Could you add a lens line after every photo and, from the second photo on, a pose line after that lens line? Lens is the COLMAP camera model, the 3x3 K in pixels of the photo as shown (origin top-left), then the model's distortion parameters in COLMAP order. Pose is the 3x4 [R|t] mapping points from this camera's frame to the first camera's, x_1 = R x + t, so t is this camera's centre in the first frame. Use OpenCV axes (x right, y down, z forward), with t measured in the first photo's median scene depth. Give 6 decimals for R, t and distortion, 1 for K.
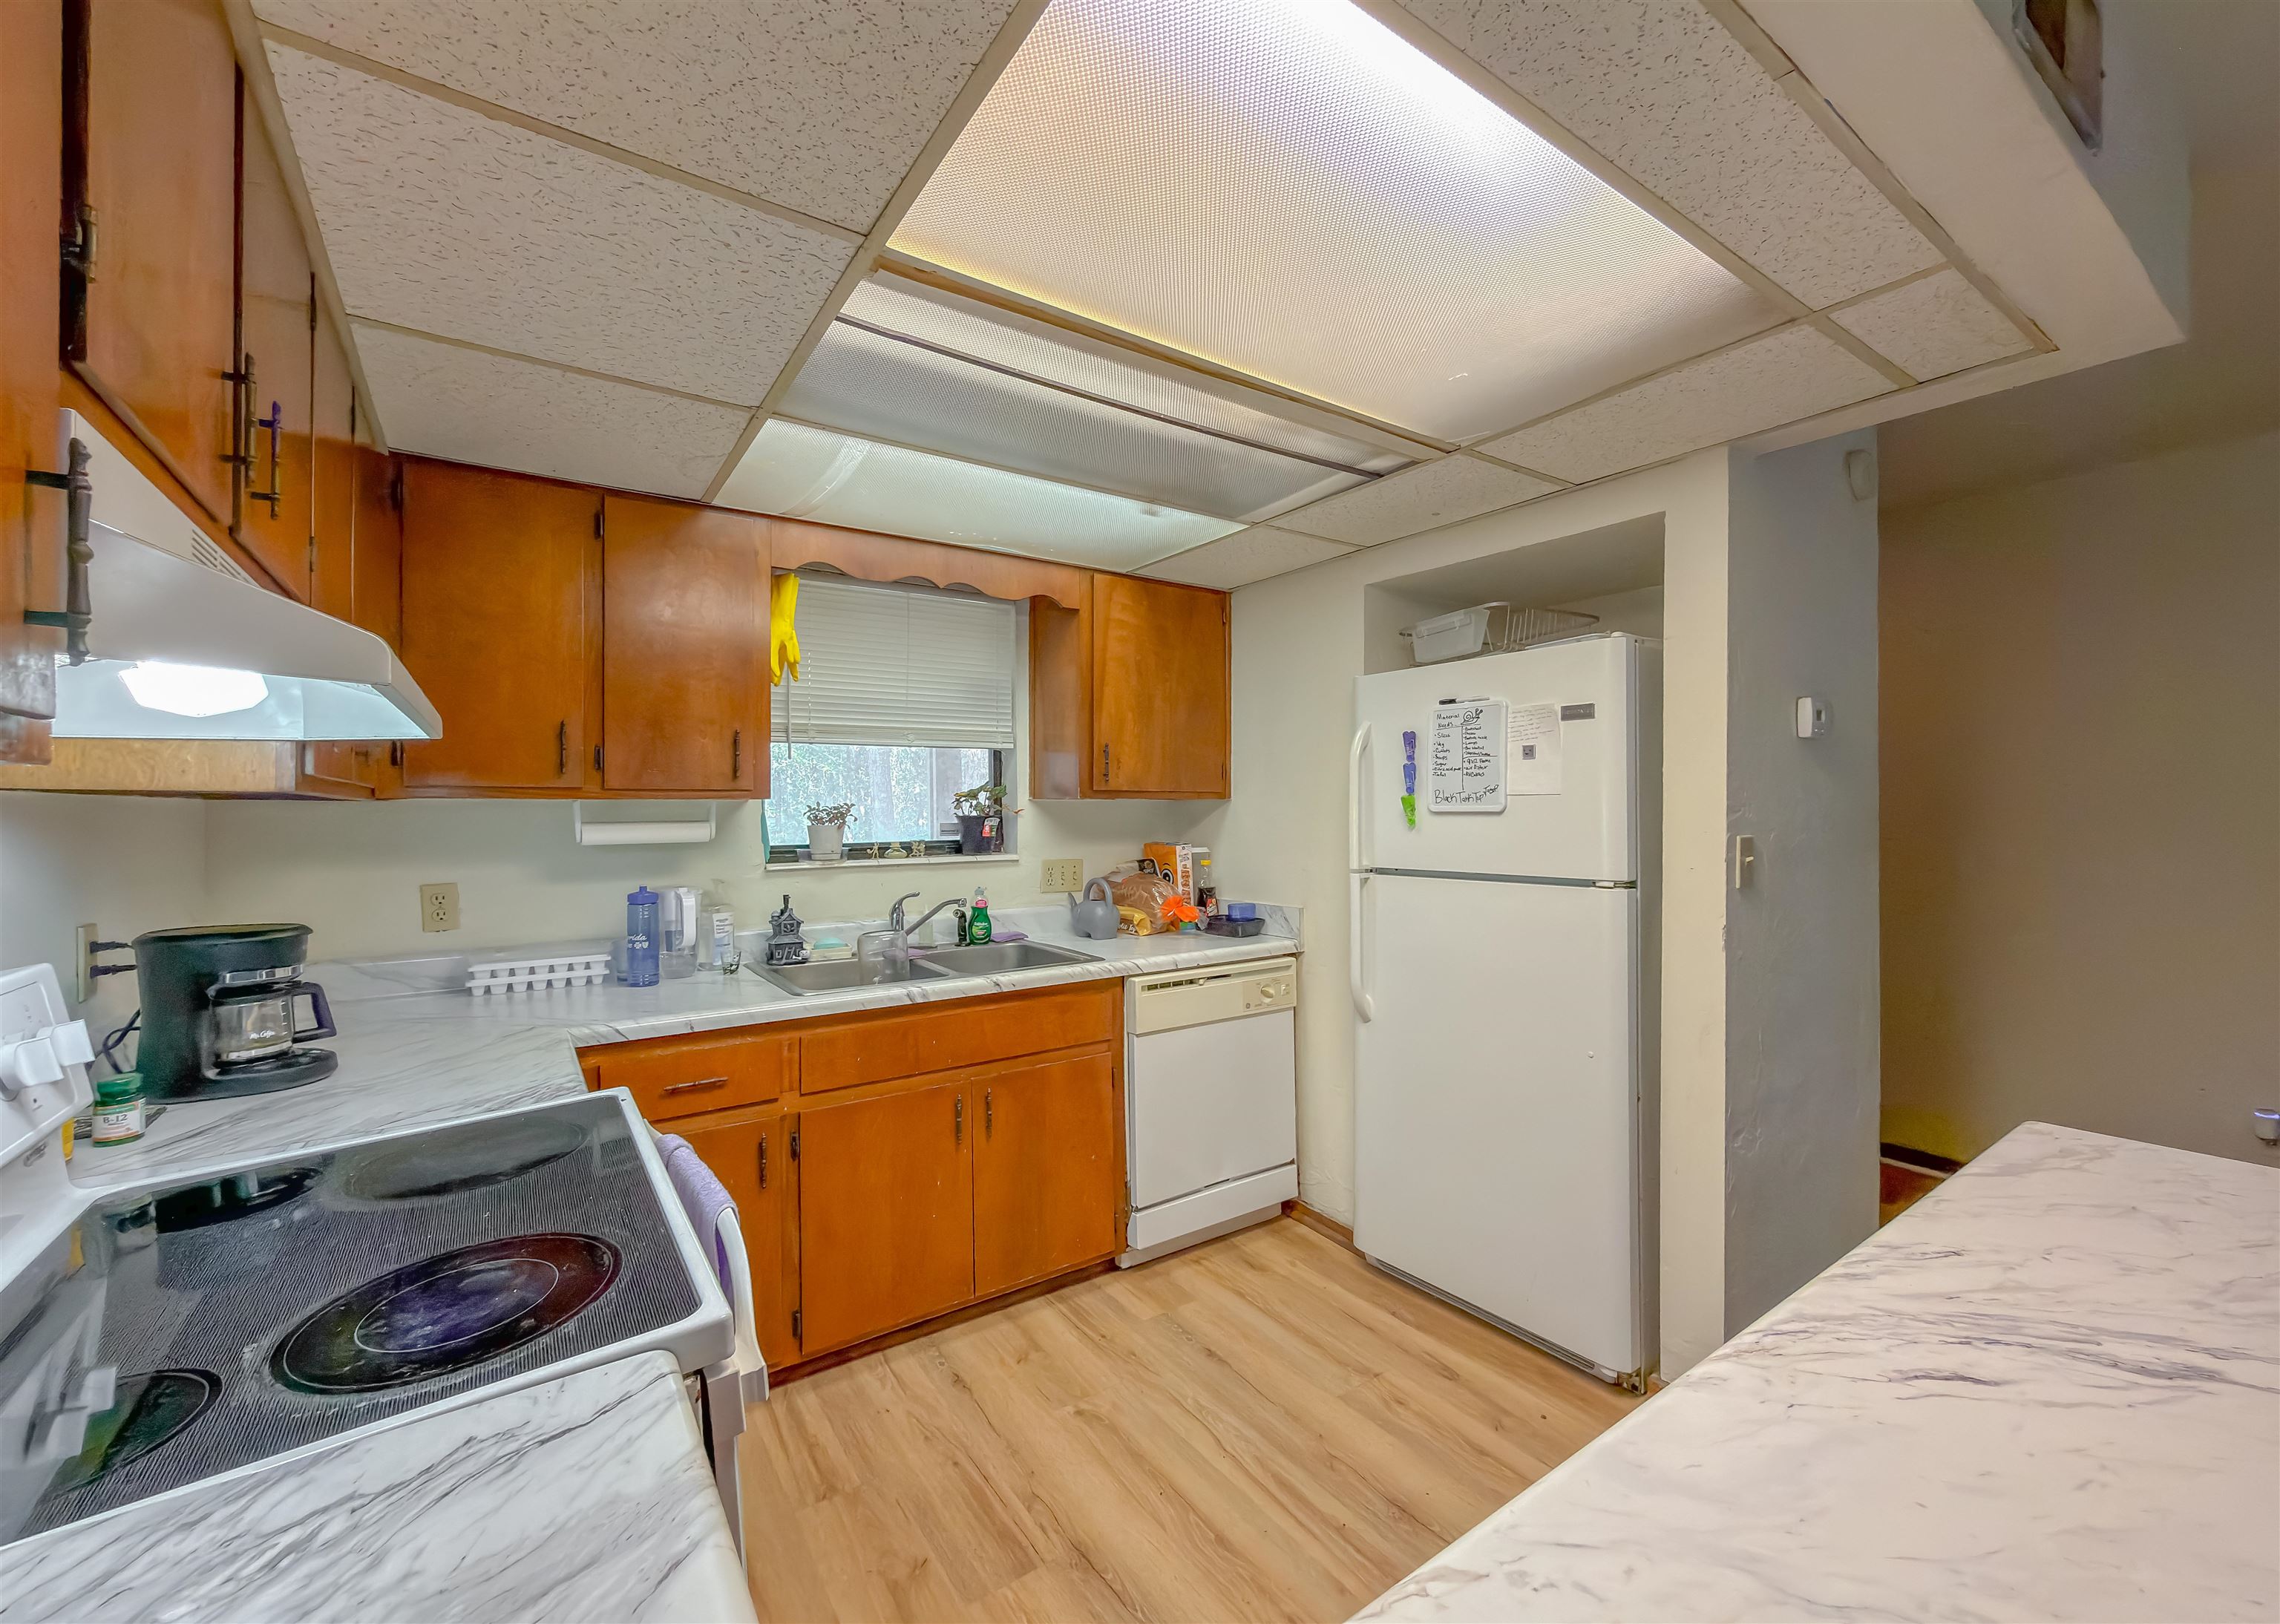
lens RADIAL K [[881.3, 0, 1140.7], [0, 881.3, 772.5], [0, 0, 1]] dist [0.000917, 0.000033]
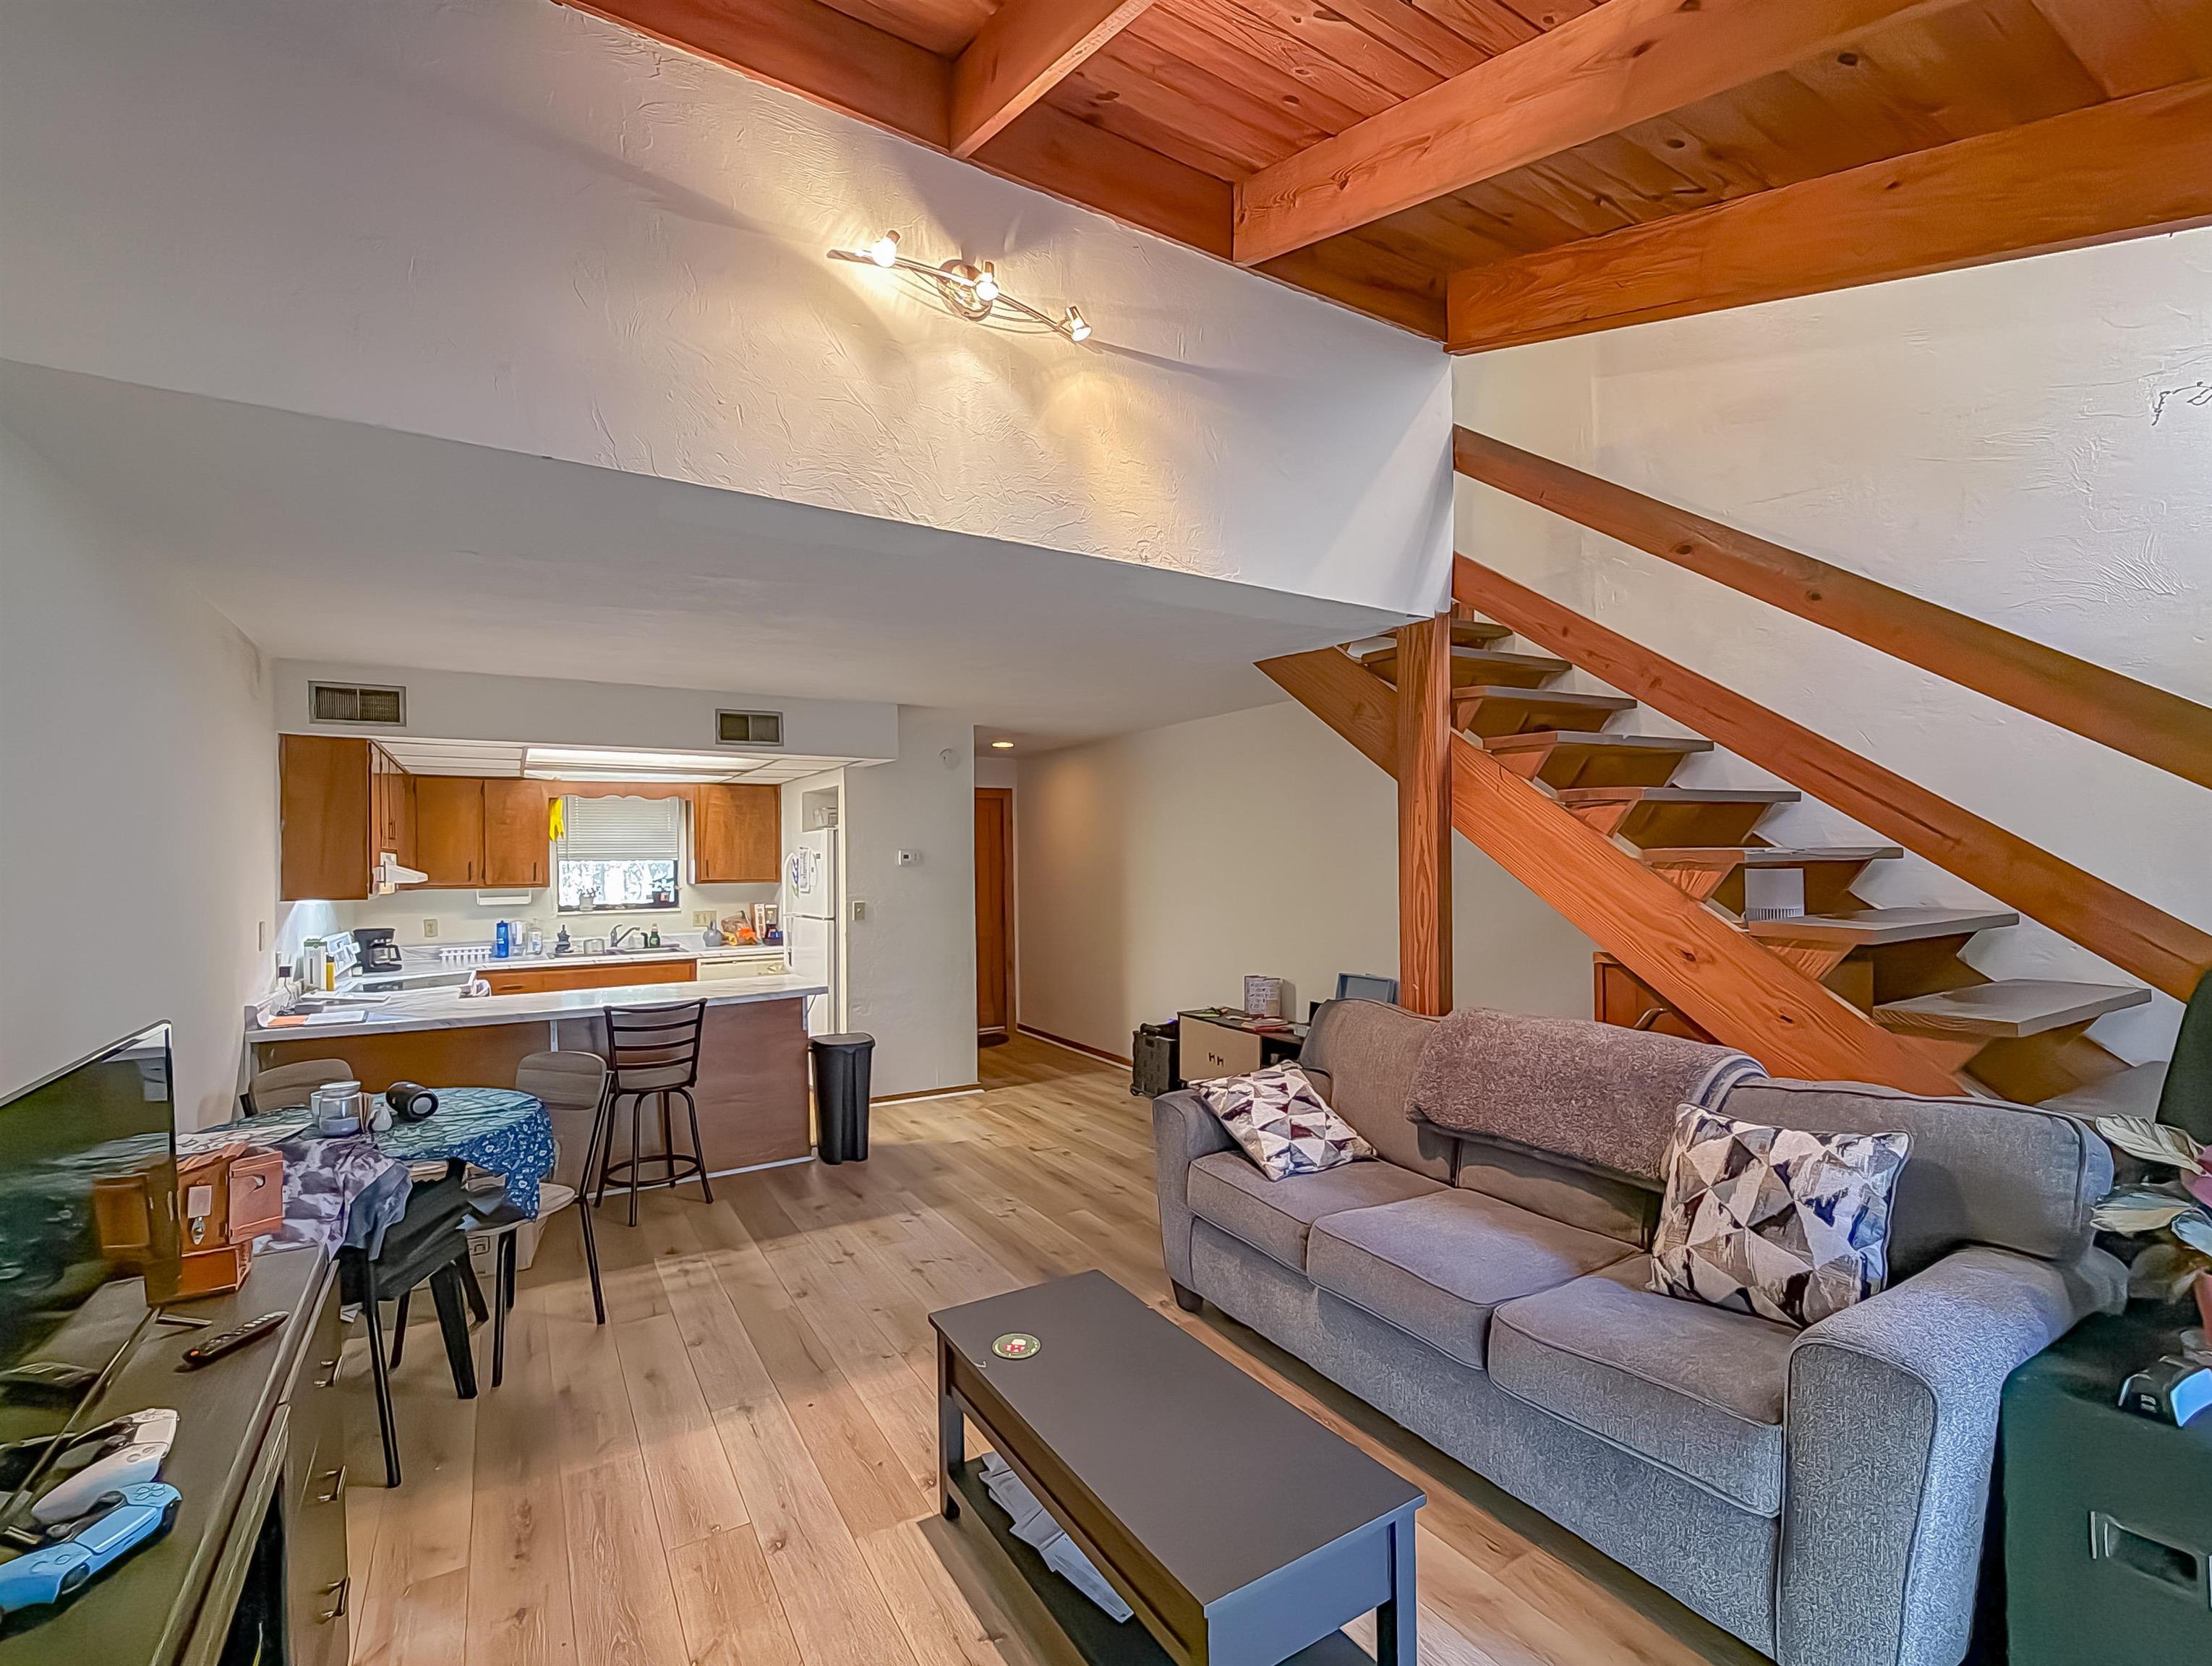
lens RADIAL K [[960.3, 0, 1091.8], [0, 960.3, 825.2], [0, 0, 1]] dist [0.002566, -0.000127]
pose [[0.996731, -0.009537, -0.080233, 1.257556], [0.009767, 0.999949, 0.002464, -0.130227], [0.080205, -0.003240, 0.996773, -1.525214]]
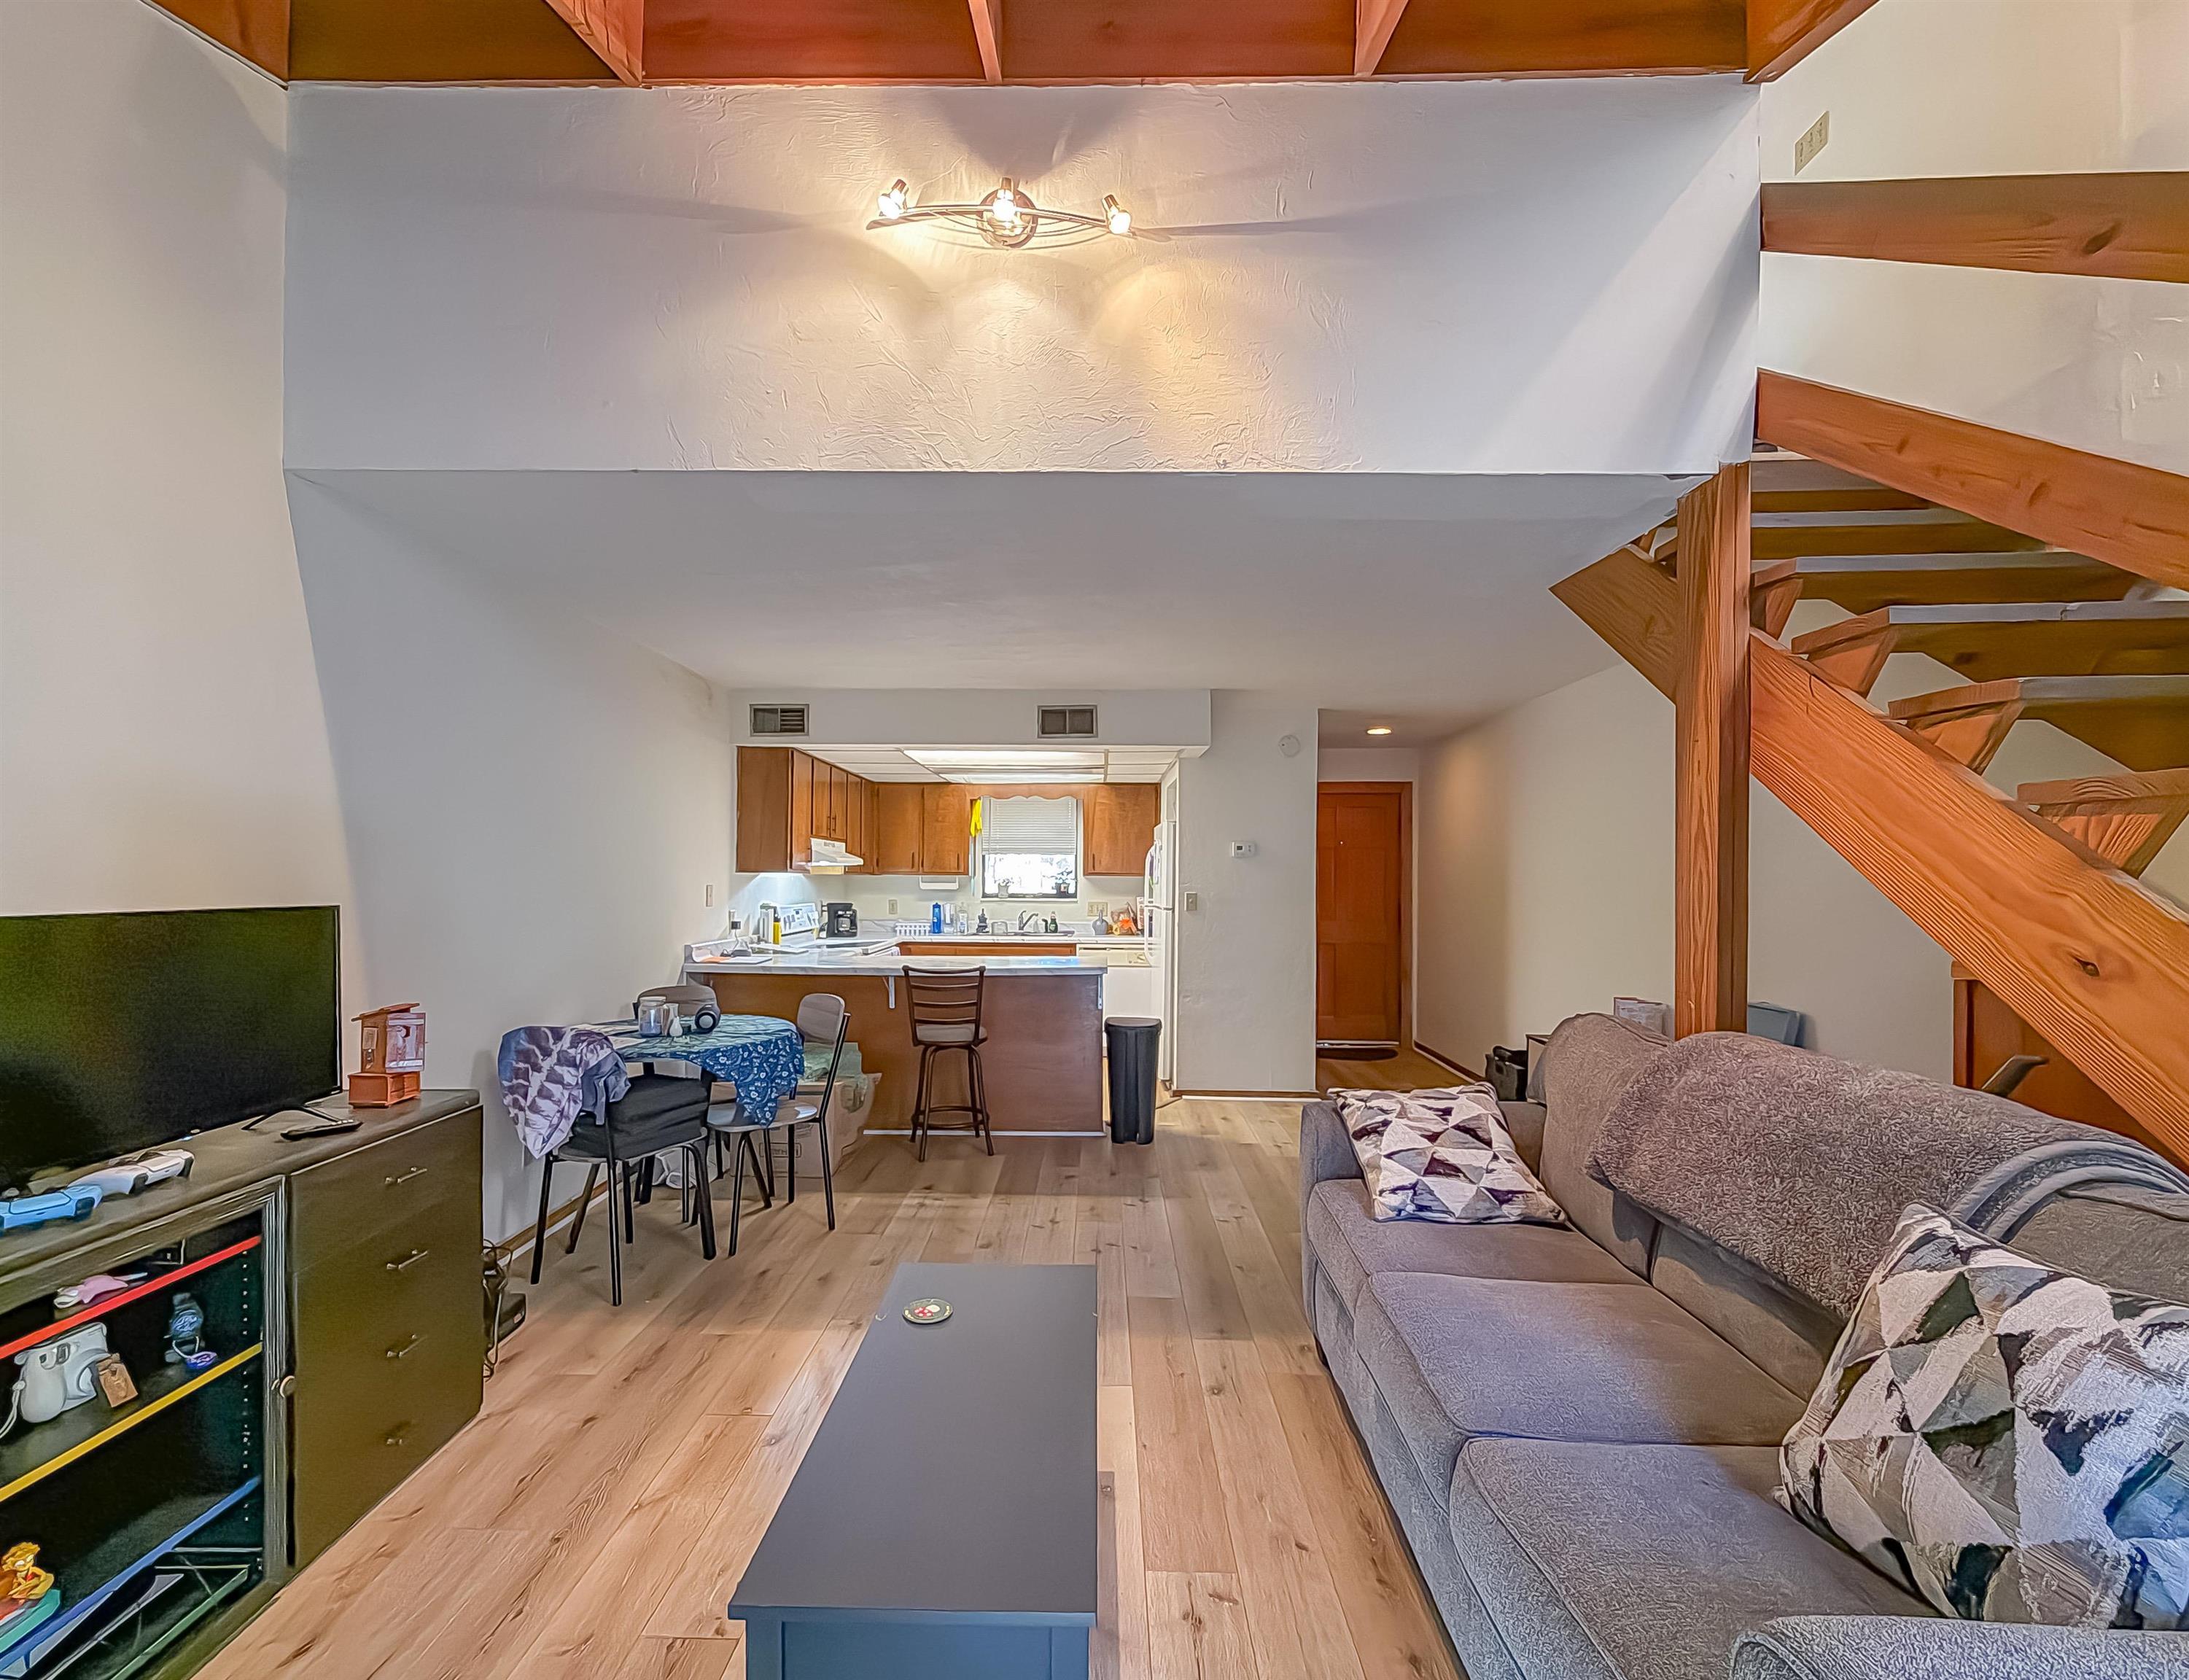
lens RADIAL K [[953.7, 0, 1078.4], [0, 953.7, 844.1], [0, 0, 1]] dist [0.000883, 0.000624]
pose [[0.805385, -0.008742, -0.592688, 1.643872], [0.009852, 0.999951, -0.001361, -0.063539], [0.592670, -0.004743, 0.805431, -1.280191]]
